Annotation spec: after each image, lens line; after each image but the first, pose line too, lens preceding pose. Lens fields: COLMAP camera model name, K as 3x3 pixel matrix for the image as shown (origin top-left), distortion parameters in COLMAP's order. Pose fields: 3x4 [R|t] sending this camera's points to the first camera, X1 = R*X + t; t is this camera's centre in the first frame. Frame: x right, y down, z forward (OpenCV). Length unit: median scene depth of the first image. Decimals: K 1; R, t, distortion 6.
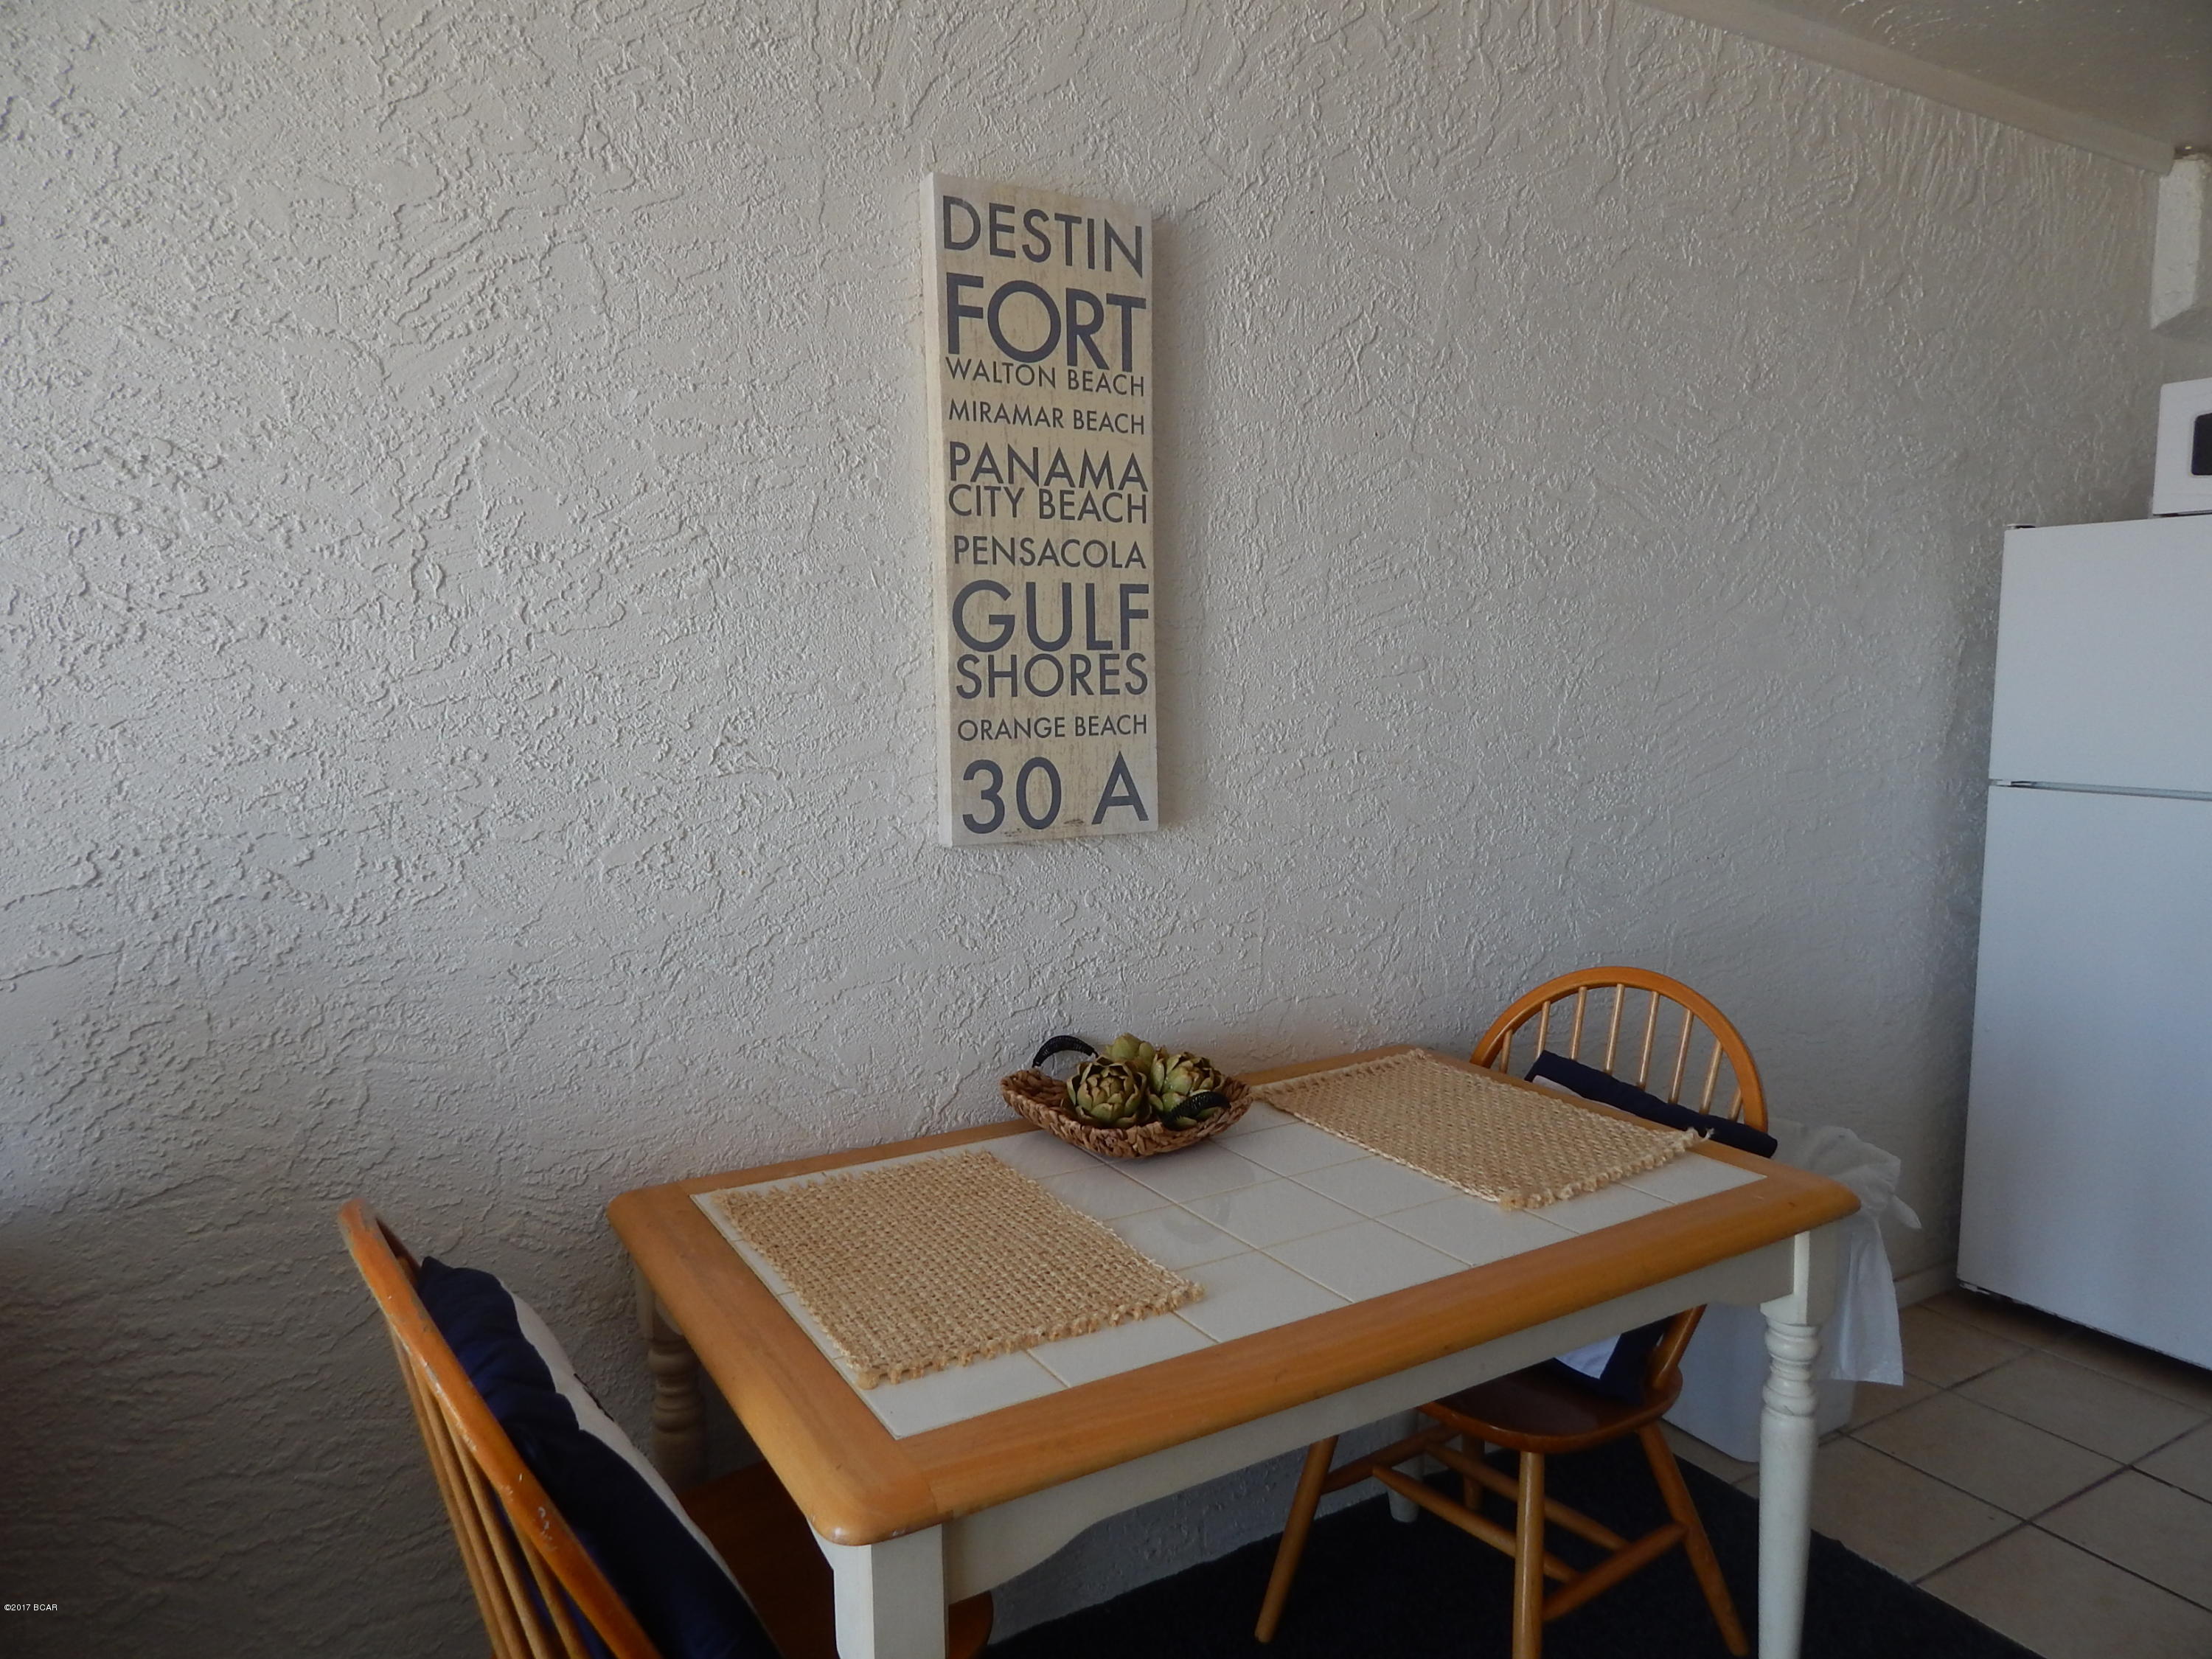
lens RADIAL K [[1475.0, 0, 1108.4], [0, 1475.0, 827.5], [0, 0, 1]] dist [0.008250, -0.014884]
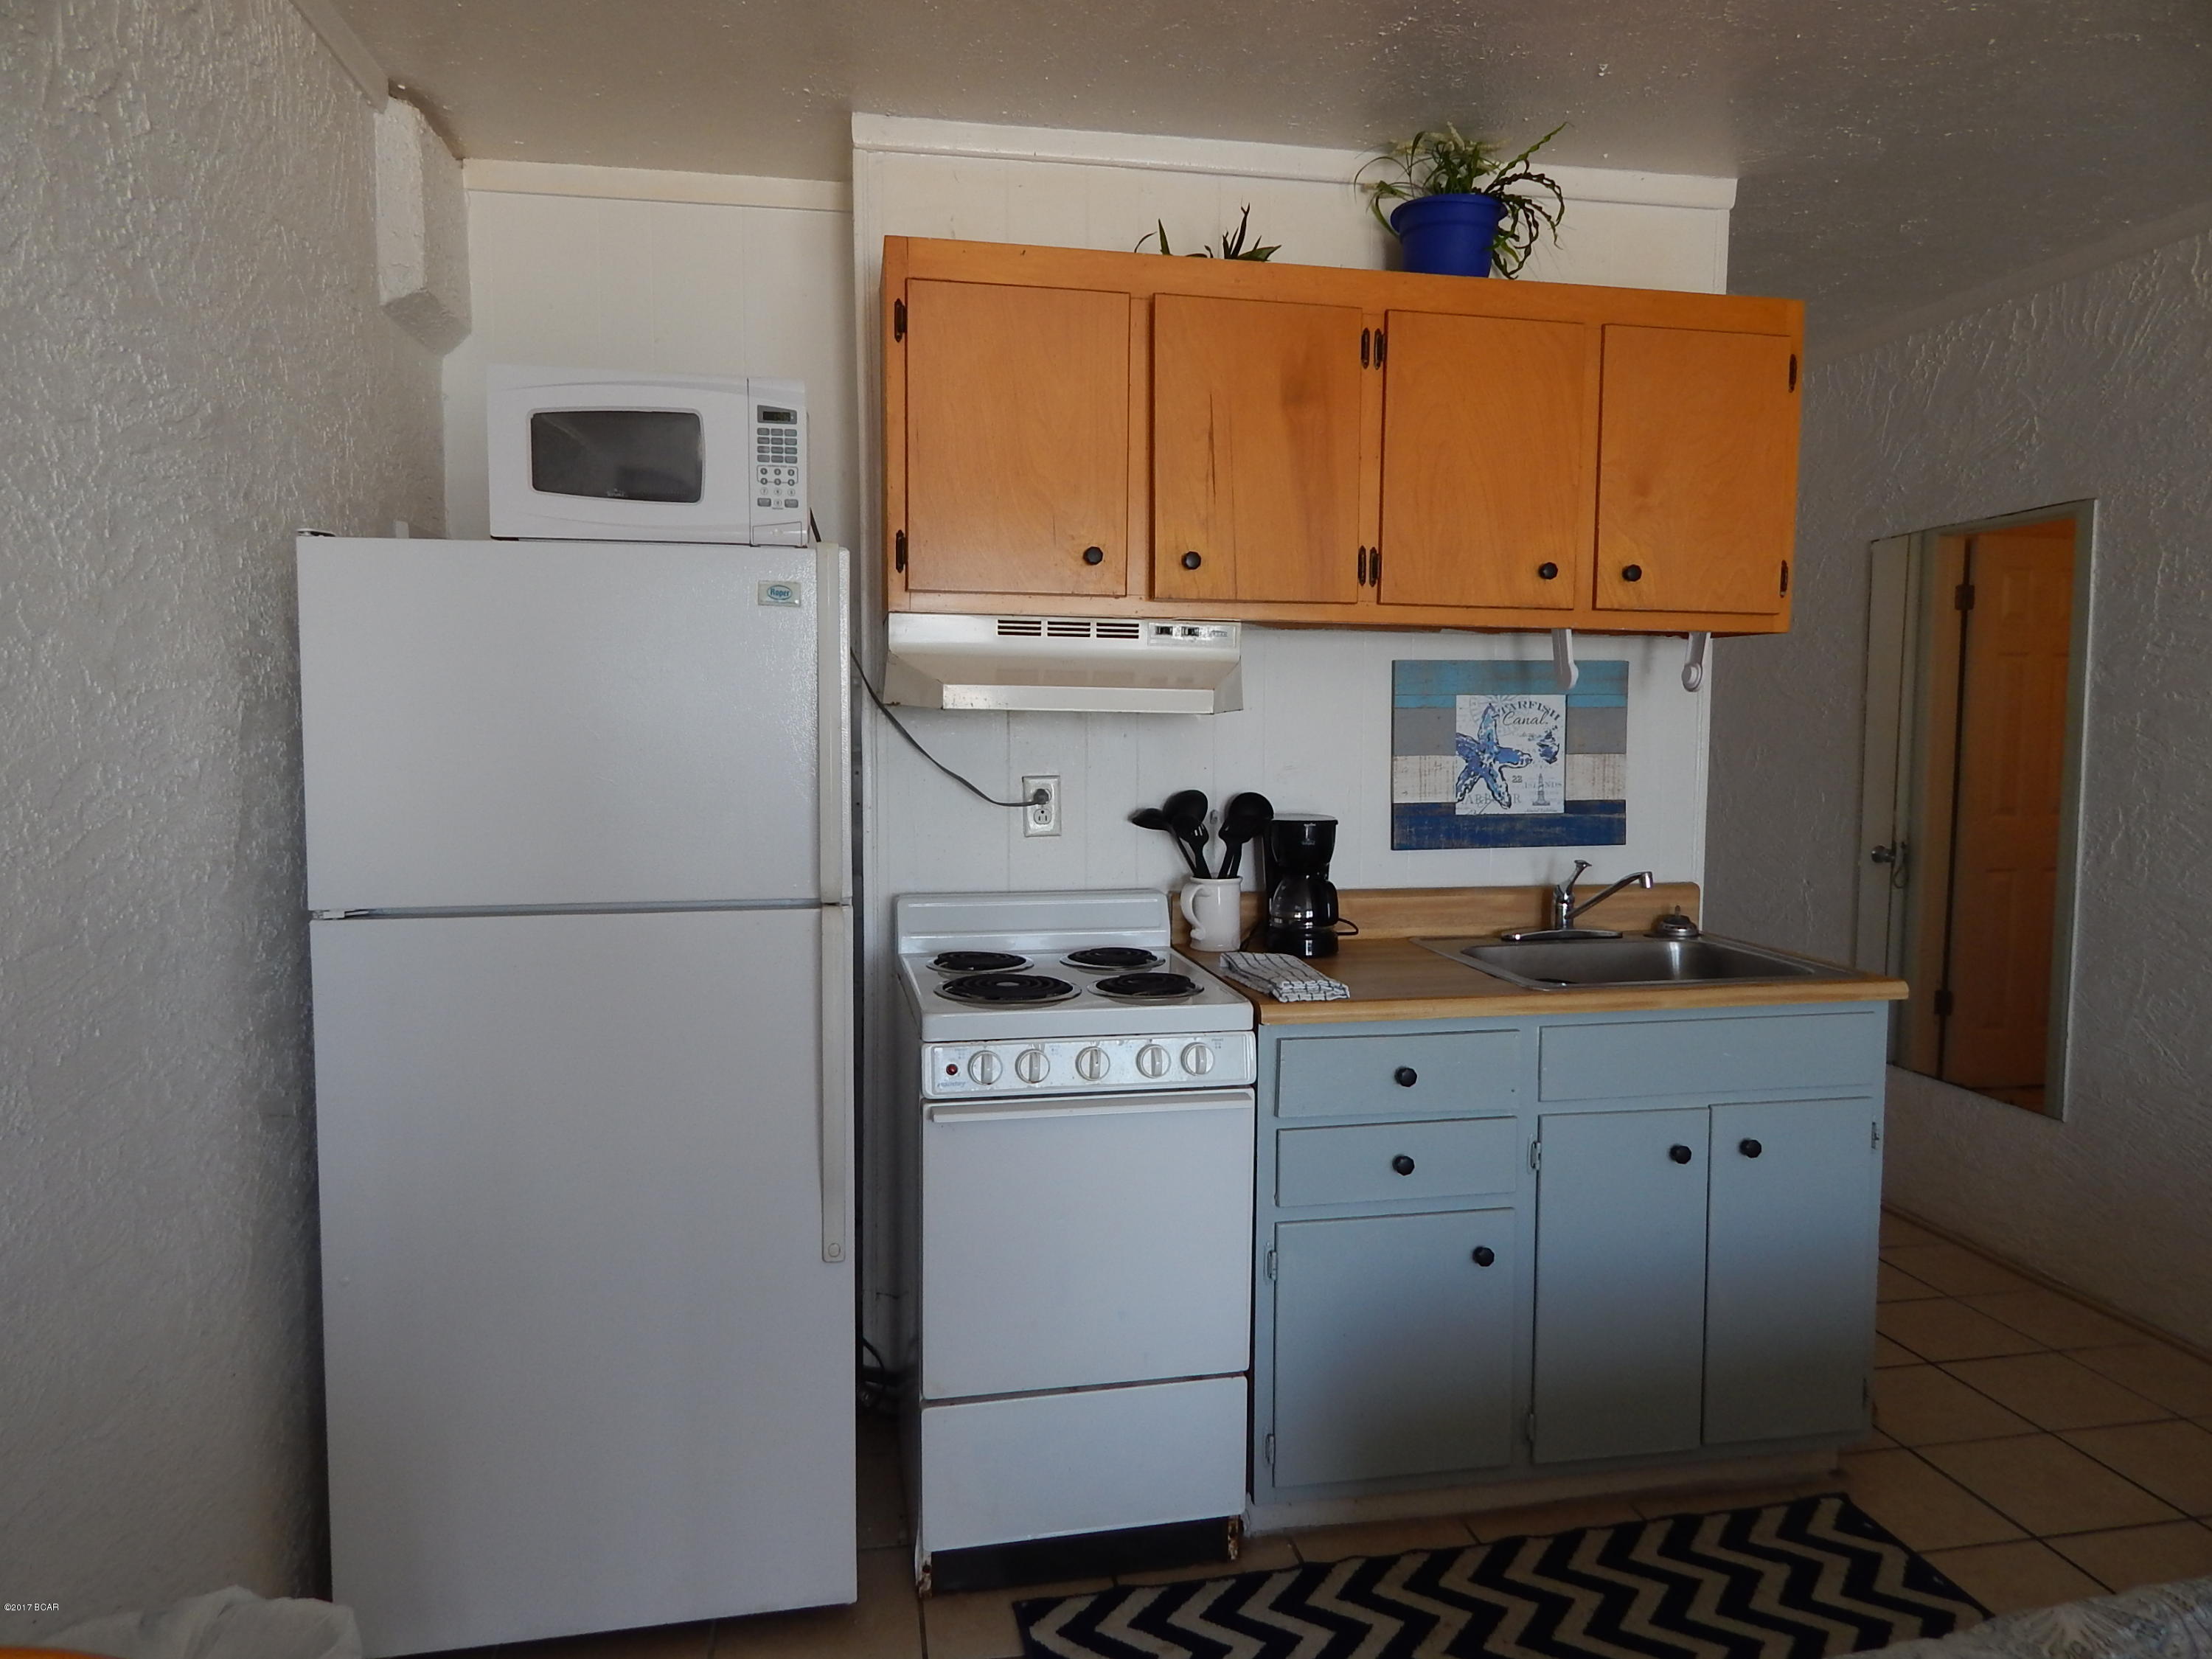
lens RADIAL K [[1475.0, 0, 1113.8], [0, 1475.0, 816.5], [0, 0, 1]] dist [0.008250, -0.014884]
pose [[0.355946, -0.060678, 0.932535, 0.112851], [0.099149, 0.994709, 0.026879, -0.057753], [-0.929232, 0.082893, 0.360079, 0.430089]]
